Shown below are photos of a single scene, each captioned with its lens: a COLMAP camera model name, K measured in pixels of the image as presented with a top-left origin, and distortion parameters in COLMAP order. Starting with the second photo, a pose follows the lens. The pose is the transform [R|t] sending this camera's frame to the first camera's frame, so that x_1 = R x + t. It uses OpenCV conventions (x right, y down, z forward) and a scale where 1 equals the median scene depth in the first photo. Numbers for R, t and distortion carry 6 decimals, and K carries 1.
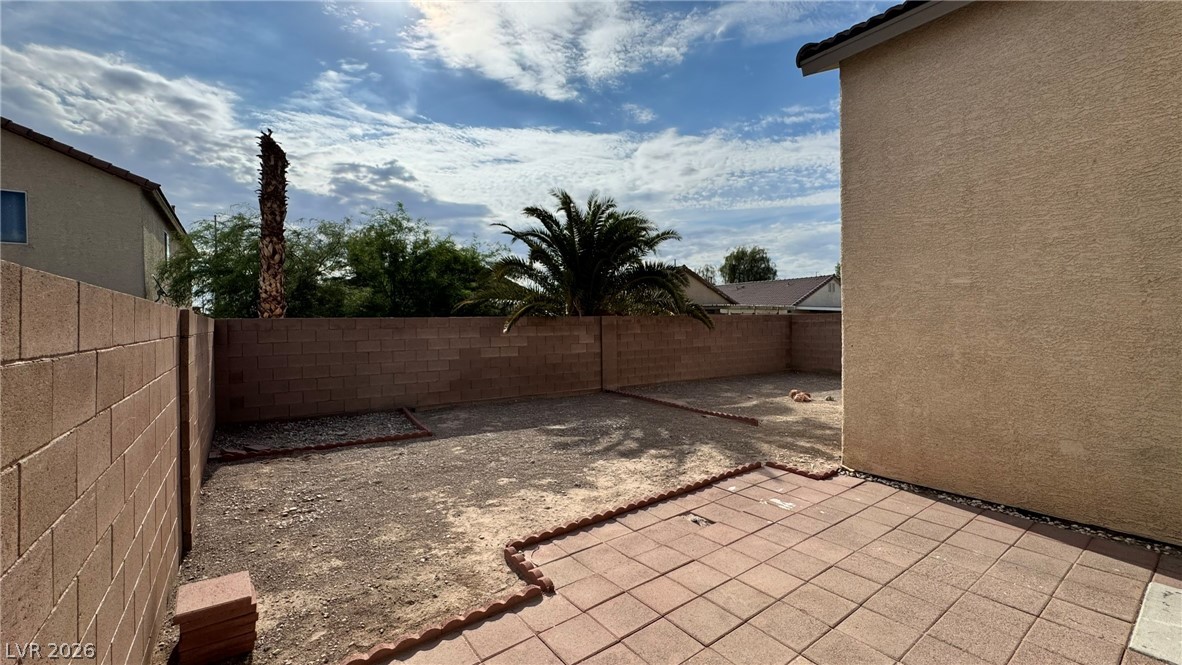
lens RADIAL K [[476.9, 0, 591.0], [0, 476.9, 332.5], [0, 0, 1]] dist [-0.002363, 0.000228]
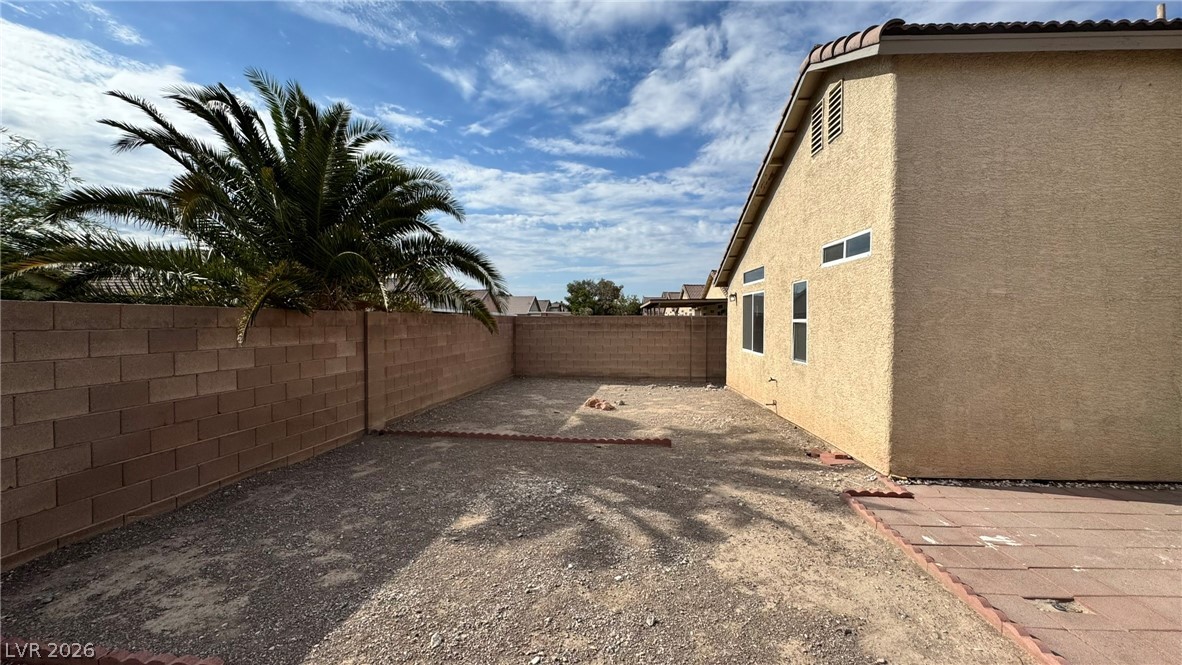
lens RADIAL K [[476.9, 0, 591.0], [0, 476.9, 332.5], [0, 0, 1]] dist [-0.002363, 0.000228]
pose [[0.628216, -0.003315, 0.778032, -0.681938], [0.005474, 0.999985, -0.000160, -0.014421], [-0.778020, 0.004359, 0.628225, 0.979294]]
